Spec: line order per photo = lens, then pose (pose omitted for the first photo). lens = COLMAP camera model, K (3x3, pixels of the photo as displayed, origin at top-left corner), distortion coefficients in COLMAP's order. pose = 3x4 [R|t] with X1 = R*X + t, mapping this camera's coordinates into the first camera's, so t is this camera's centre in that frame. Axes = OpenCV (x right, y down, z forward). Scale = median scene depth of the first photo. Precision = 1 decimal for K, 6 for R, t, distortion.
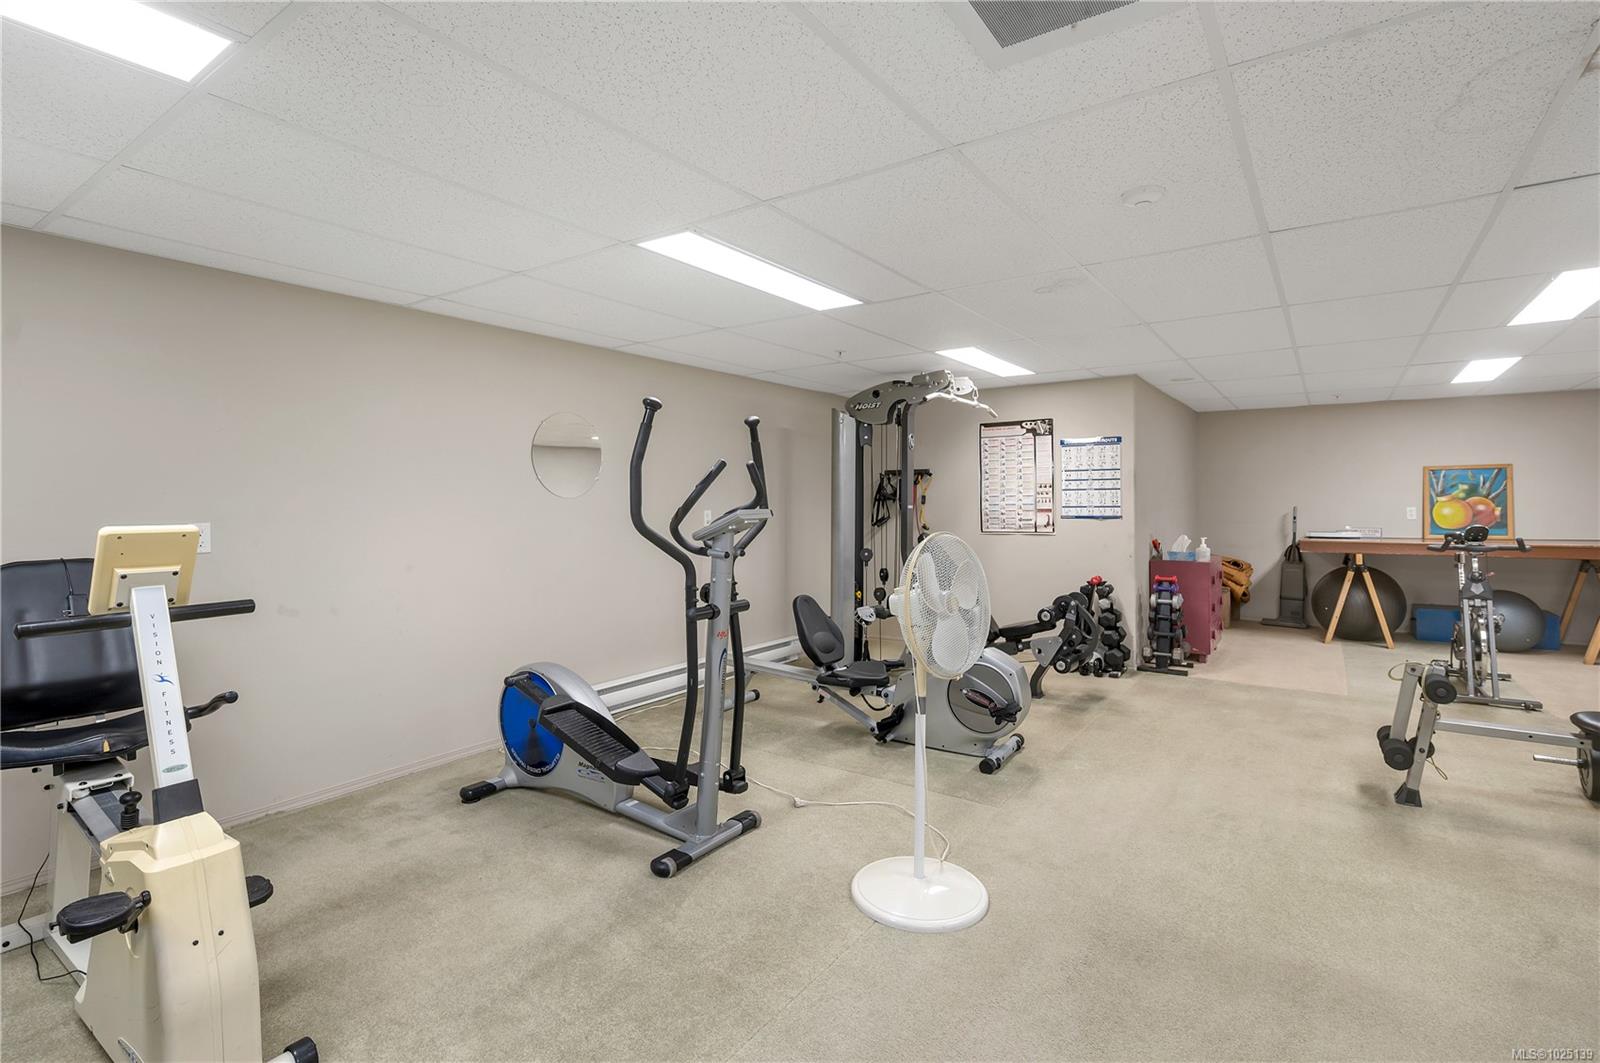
lens RADIAL K [[750.2, 0, 795.2], [0, 750.2, 499.4], [0, 0, 1]] dist [-0.002558, -0.000117]
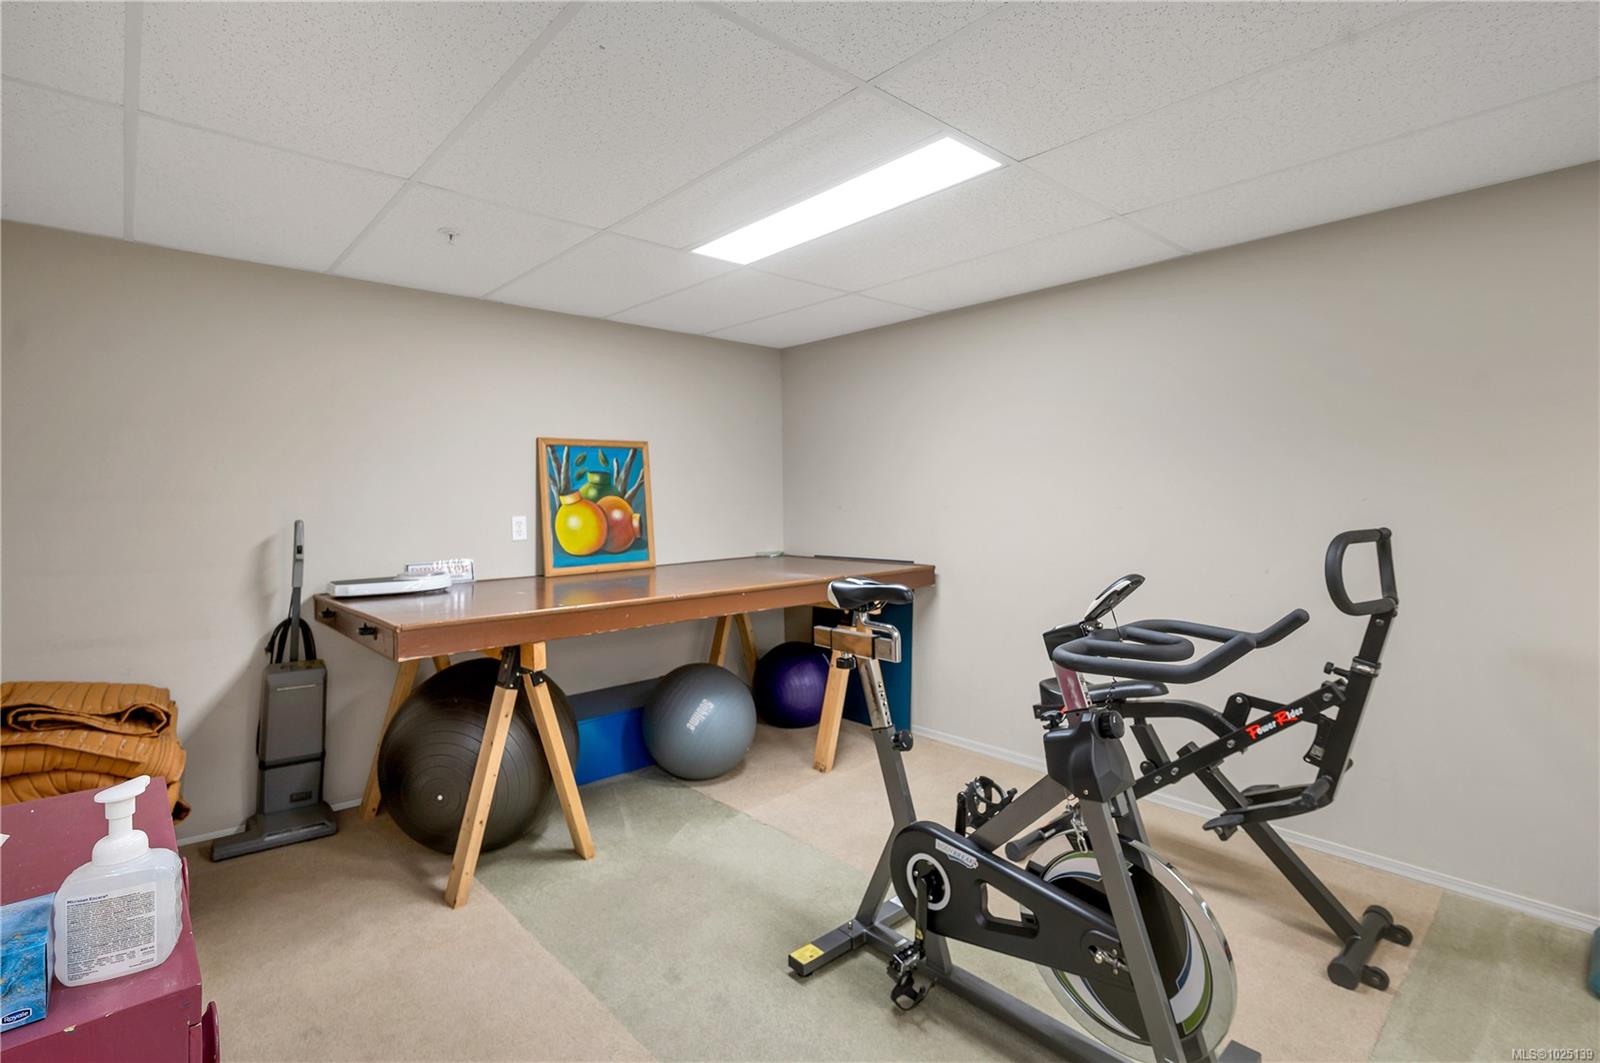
lens RADIAL K [[750.2, 0, 795.2], [0, 750.2, 499.4], [0, 0, 1]] dist [-0.002558, -0.000117]
pose [[0.213620, 0.000194, 0.976917, 0.378397], [0.006532, 0.999977, -0.001627, 0.000977], [-0.976895, 0.006729, 0.213614, 0.733686]]
